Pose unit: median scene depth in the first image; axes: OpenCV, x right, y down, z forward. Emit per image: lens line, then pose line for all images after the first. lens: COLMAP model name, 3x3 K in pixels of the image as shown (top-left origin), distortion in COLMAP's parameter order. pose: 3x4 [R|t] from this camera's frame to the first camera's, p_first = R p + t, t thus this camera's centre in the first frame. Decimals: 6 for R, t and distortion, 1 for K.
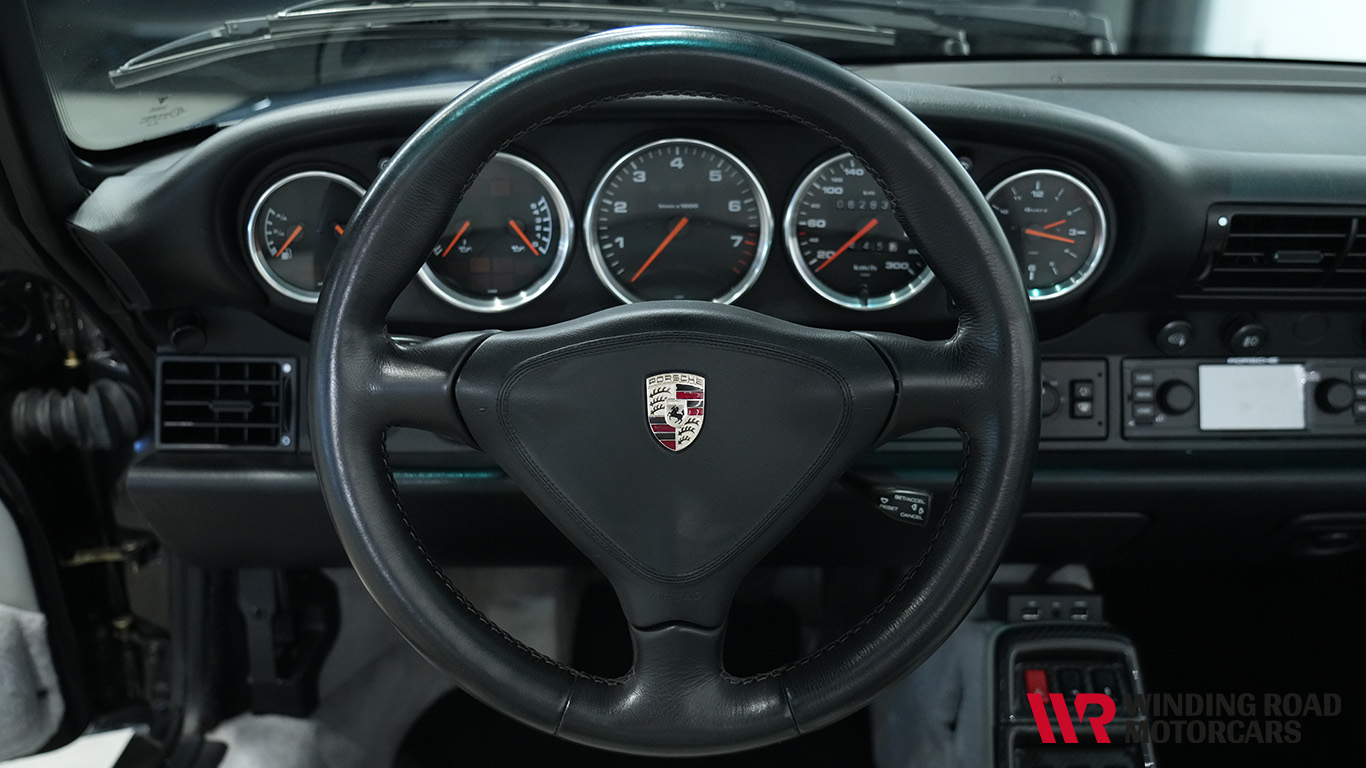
lens RADIAL K [[1339.0, 0, 683.5], [0, 1339.0, 378.8], [0, 0, 1]] dist [-0.007990, 0.000000]
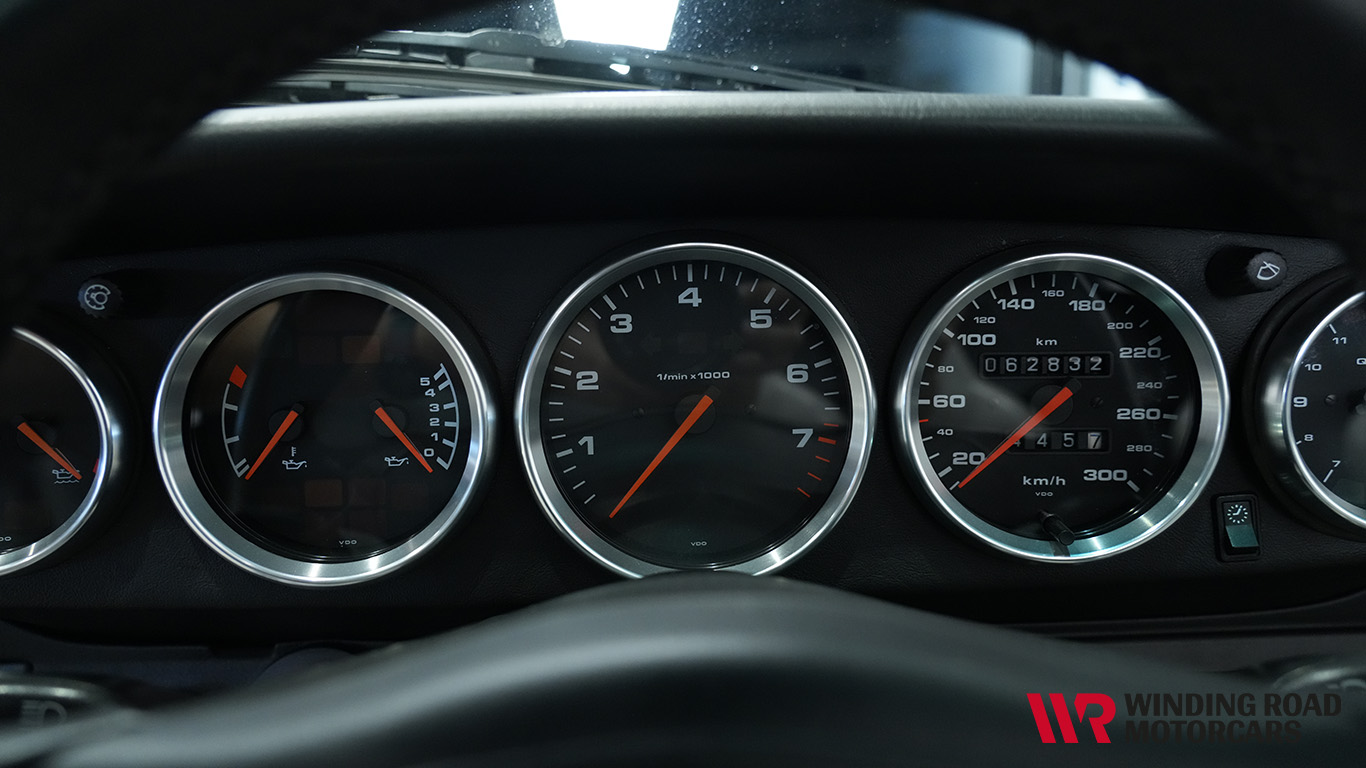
lens RADIAL K [[950.2, 0, 685.8], [0, 950.2, 375.6], [0, 0, 1]] dist [-0.008873, -0.000564]
pose [[0.999578, -0.023763, 0.016706, -0.013654], [0.026379, 0.983393, -0.179559, -0.060087], [-0.012162, 0.179924, 0.983605, 0.622210]]
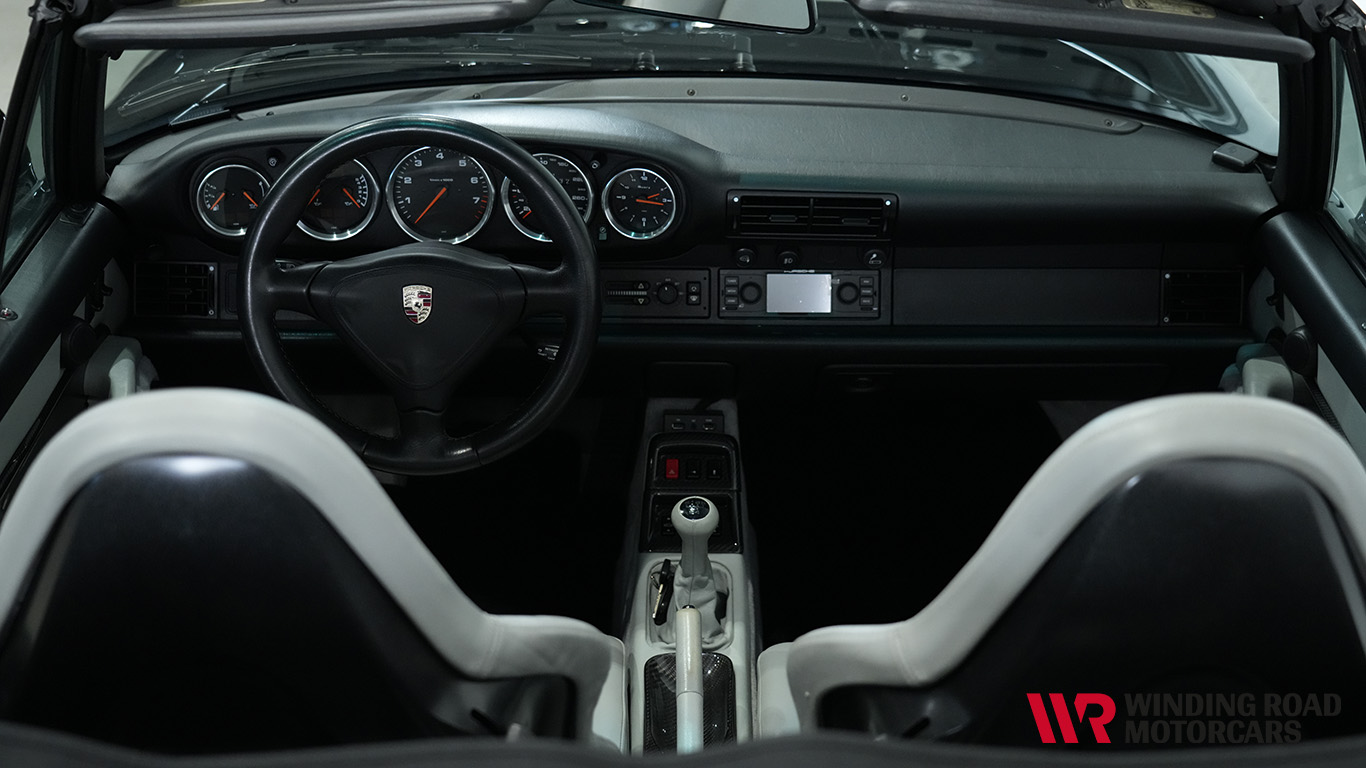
lens RADIAL K [[1935.6, 0, 685.4], [0, 1935.6, 386.4], [0, 0, 1]] dist [-0.048823, 0.000000]
pose [[0.999894, 0.012663, 0.007250, 0.296288], [-0.013296, 0.995372, 0.095173, -0.106086], [-0.006011, -0.095260, 0.995434, -1.507073]]
